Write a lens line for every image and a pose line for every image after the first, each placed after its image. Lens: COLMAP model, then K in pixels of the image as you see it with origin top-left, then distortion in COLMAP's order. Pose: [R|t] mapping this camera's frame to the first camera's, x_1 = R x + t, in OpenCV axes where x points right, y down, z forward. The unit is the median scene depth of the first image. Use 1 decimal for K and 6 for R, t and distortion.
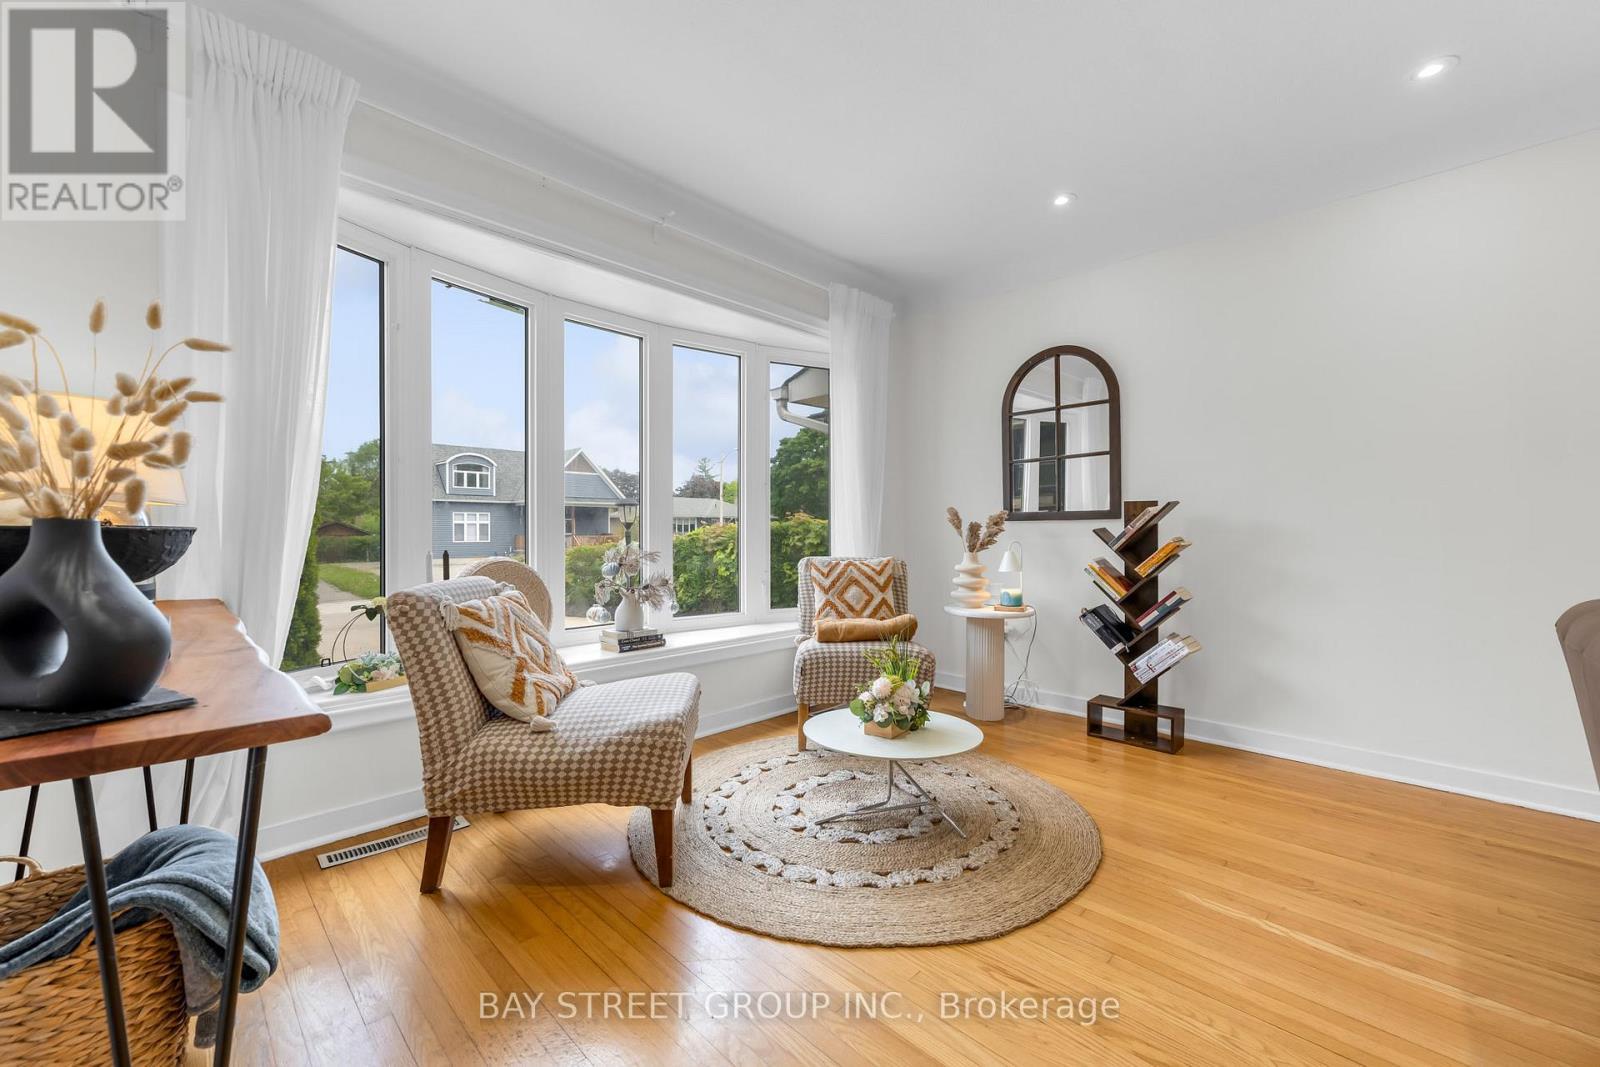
lens RADIAL K [[631.1, 0, 806.8], [0, 631.1, 527.6], [0, 0, 1]] dist [0.000085, 0.000291]
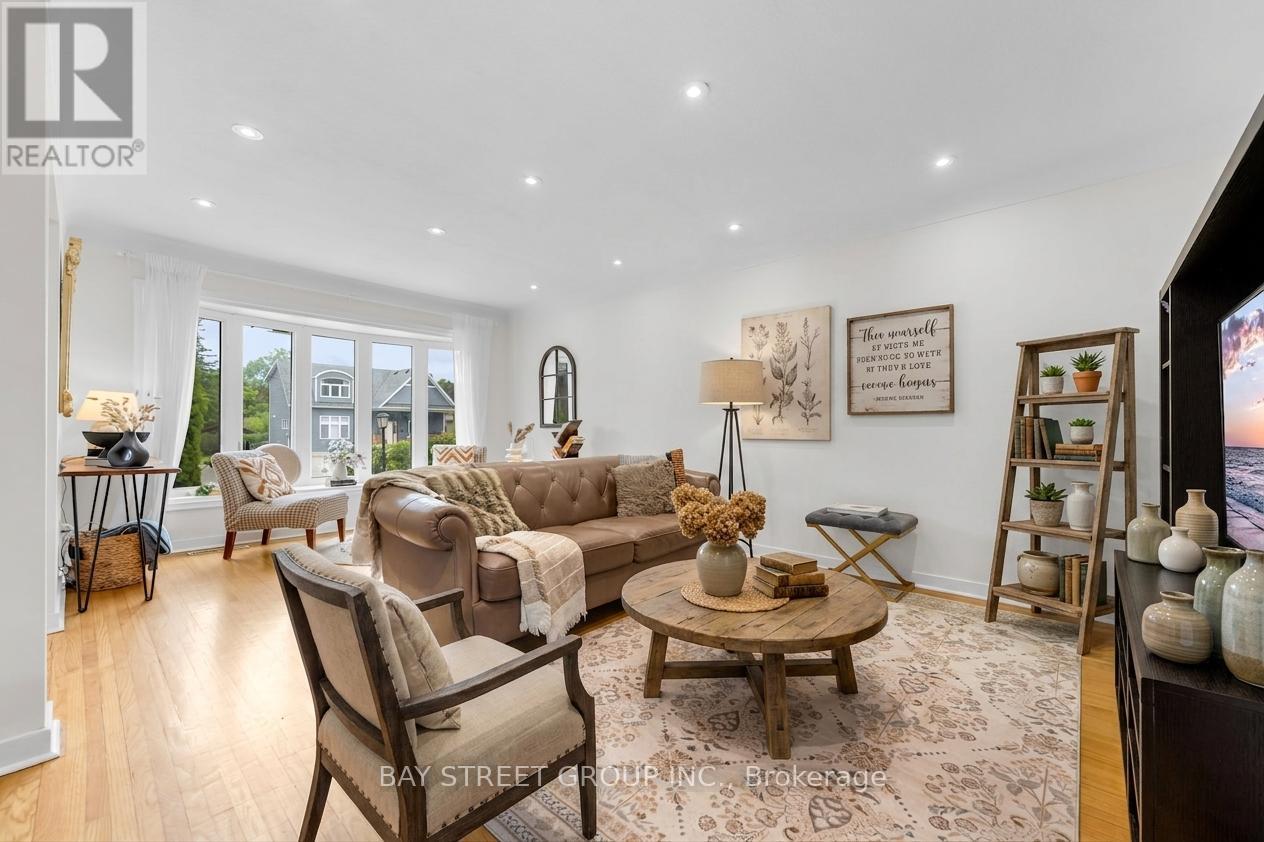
lens RADIAL K [[502.5, 0, 632.0], [0, 502.5, 421.0], [0, 0, 1]] dist [0.000651, 0.000189]
pose [[0.999475, 0.004650, 0.032053, 0.664523], [-0.004187, 0.999886, -0.014517, -0.012169], [-0.032117, 0.014375, 0.999381, -0.766319]]
